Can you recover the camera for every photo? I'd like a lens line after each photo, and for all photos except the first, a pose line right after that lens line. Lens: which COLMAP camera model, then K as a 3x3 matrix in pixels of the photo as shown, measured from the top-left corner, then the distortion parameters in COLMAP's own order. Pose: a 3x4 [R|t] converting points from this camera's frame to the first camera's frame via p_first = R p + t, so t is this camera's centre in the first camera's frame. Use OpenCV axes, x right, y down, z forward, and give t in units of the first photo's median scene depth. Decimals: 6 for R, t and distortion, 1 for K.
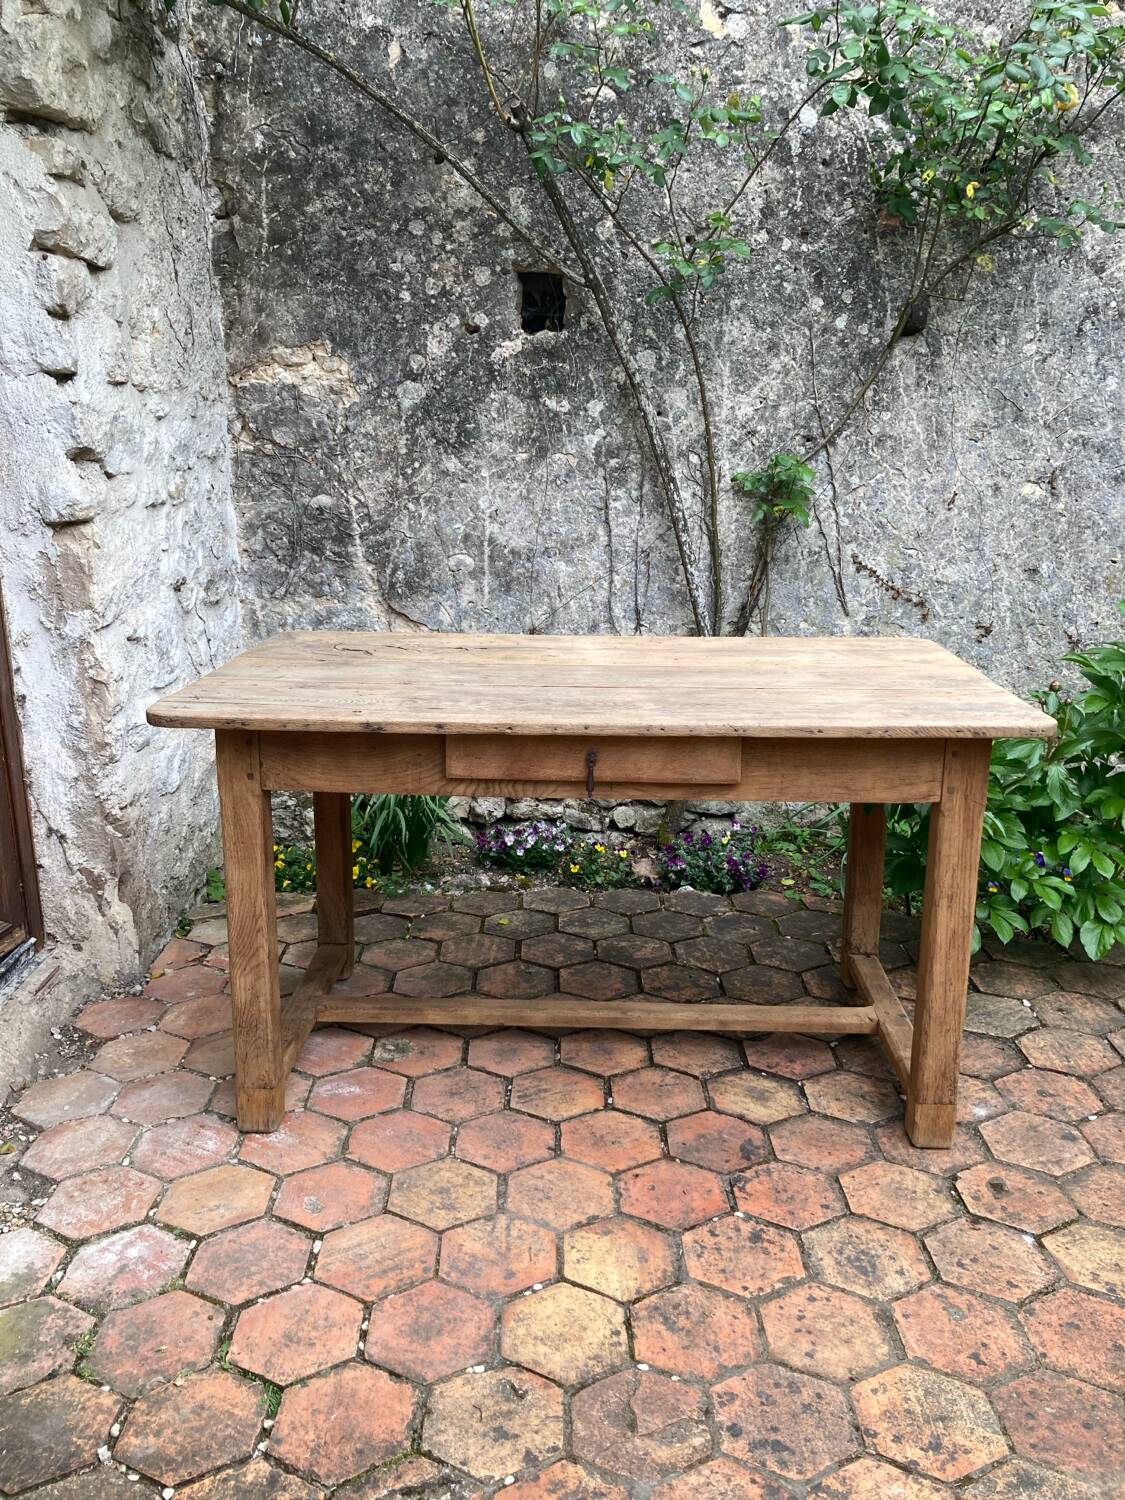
lens RADIAL K [[1236.9, 0, 561.4], [0, 1236.9, 742.4], [0, 0, 1]] dist [0.012736, -0.004527]
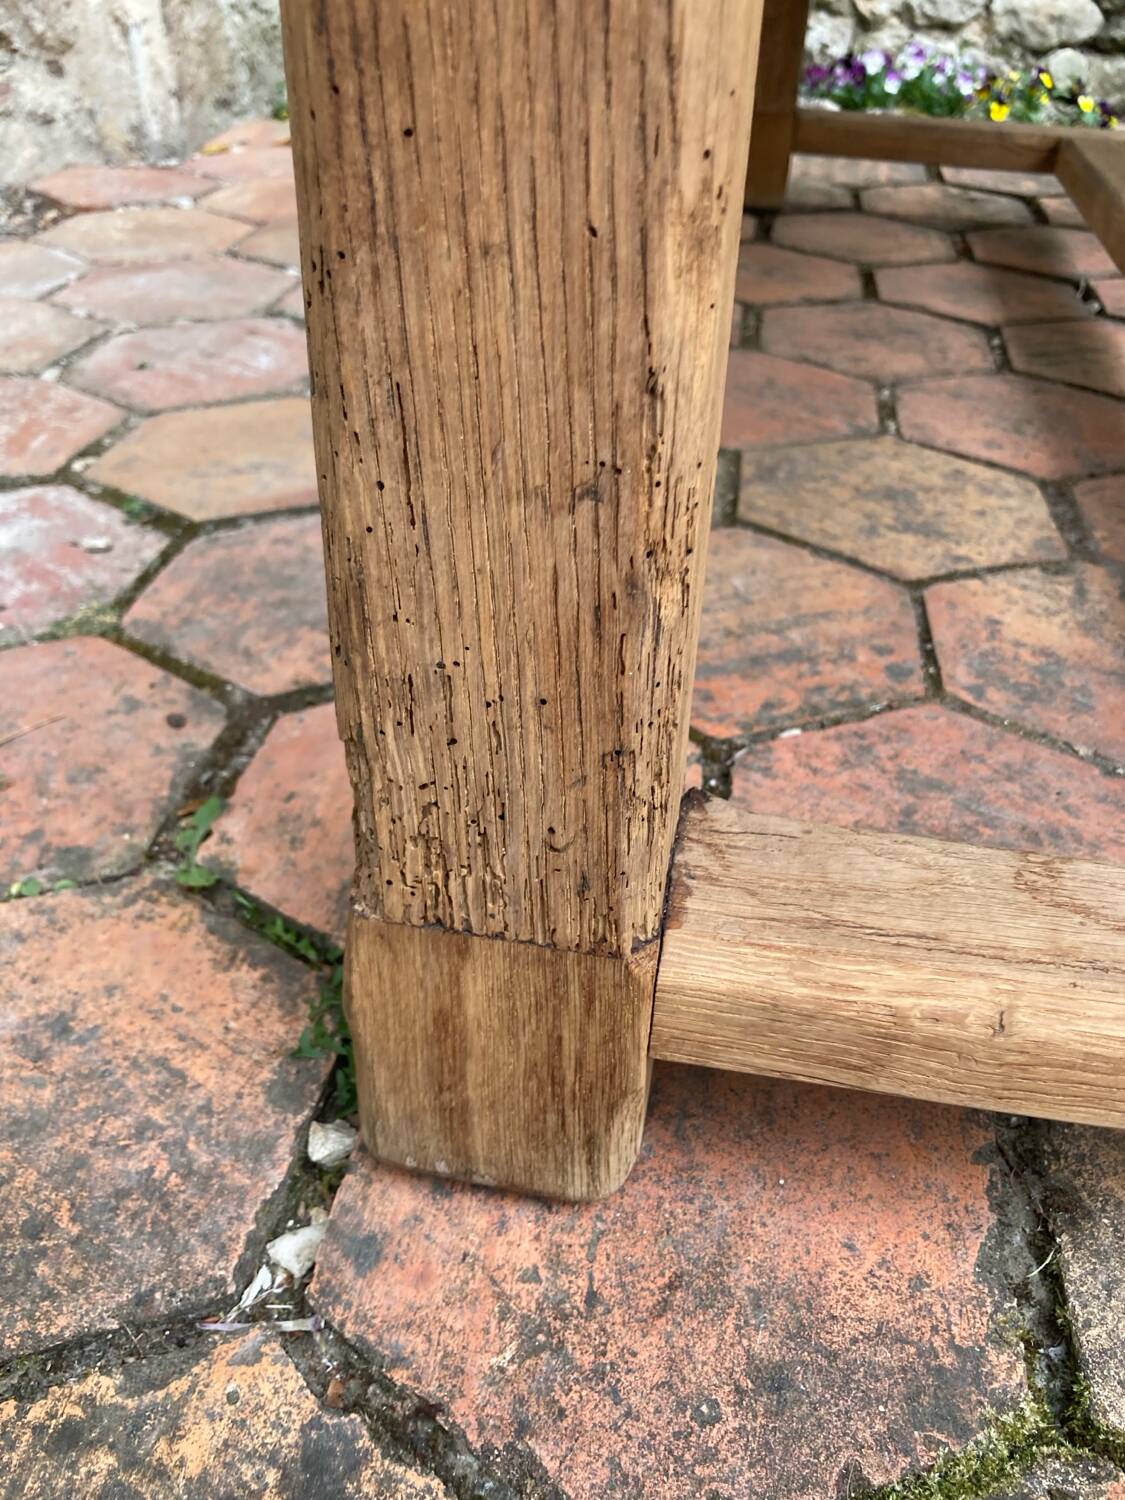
lens RADIAL K [[1301.6, 0, 565.7], [0, 1301.6, 752.0], [0, 0, 1]] dist [0.010232, -0.002643]
pose [[0.986577, 0.117923, -0.112962, -0.074458], [-0.071146, 0.933046, 0.352651, 0.168375], [0.146985, -0.339881, 0.928911, 0.343863]]
